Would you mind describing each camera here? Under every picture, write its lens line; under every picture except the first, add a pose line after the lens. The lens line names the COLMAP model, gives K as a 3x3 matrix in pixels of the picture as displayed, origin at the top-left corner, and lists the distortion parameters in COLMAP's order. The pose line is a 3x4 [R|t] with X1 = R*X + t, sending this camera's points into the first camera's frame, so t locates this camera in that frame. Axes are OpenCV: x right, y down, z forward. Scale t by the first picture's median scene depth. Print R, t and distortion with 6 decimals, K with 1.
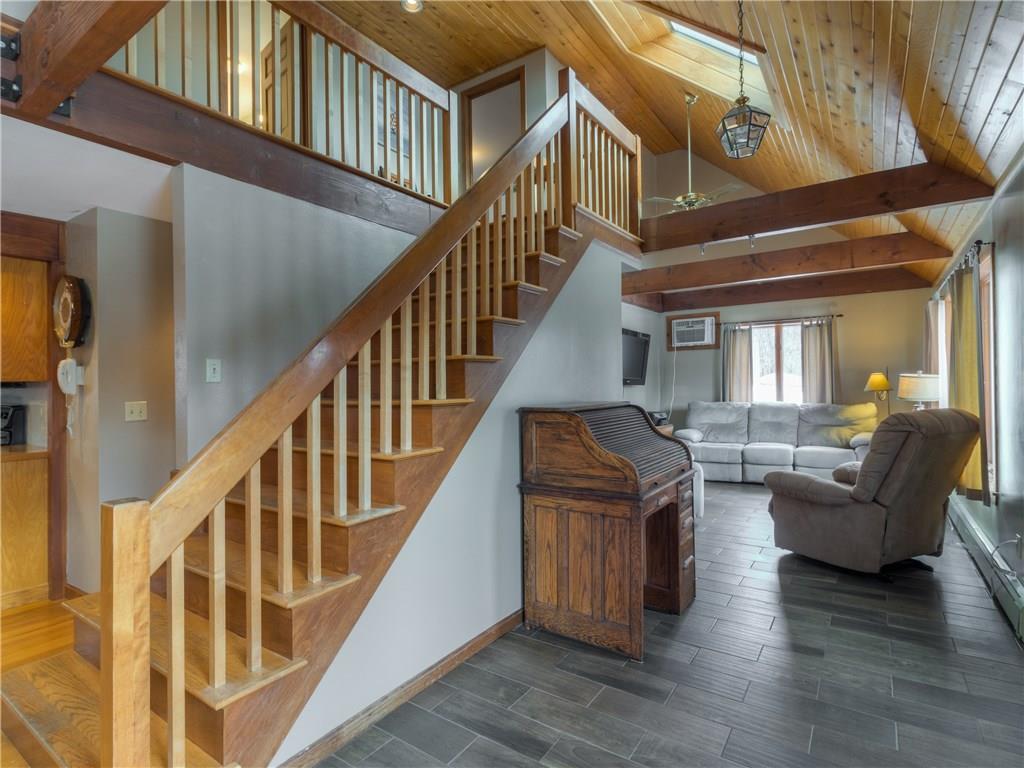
lens RADIAL K [[522.4, 0, 509.9], [0, 522.4, 383.0], [0, 0, 1]] dist [-0.000576, 0.000554]
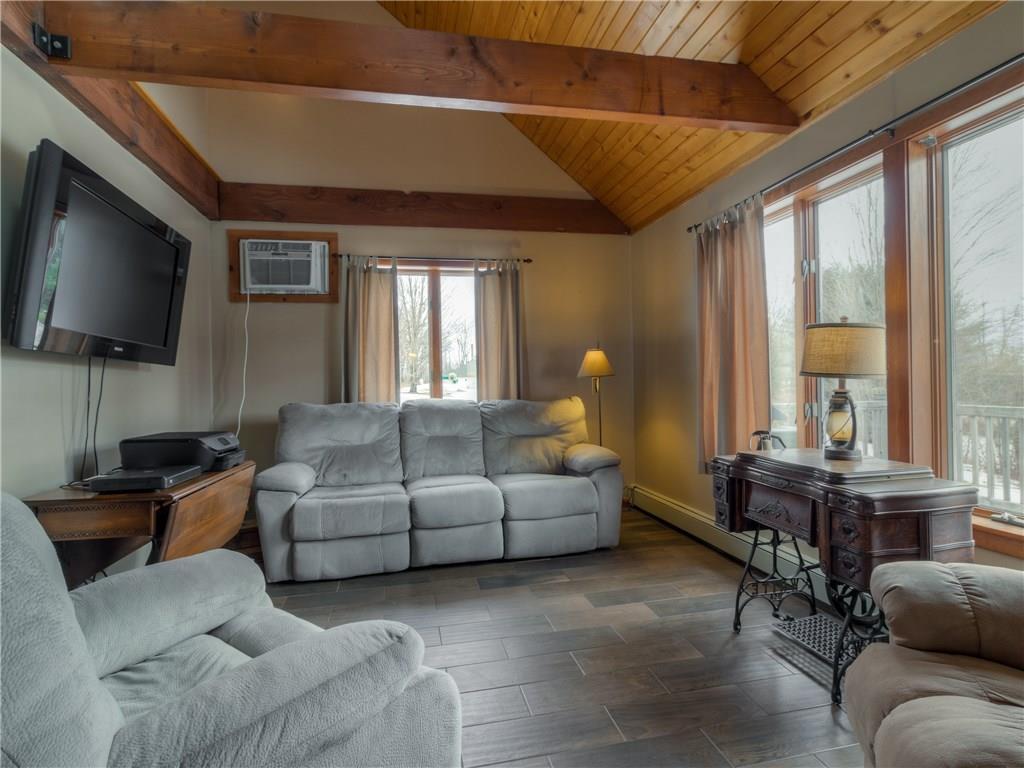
lens RADIAL K [[522.4, 0, 509.9], [0, 522.4, 383.0], [0, 0, 1]] dist [-0.000576, 0.000554]
pose [[0.686715, 0.003275, 0.726919, 0.150822], [0.006862, 0.999916, -0.010987, 0.025020], [-0.726894, 0.012533, 0.686635, 0.565049]]
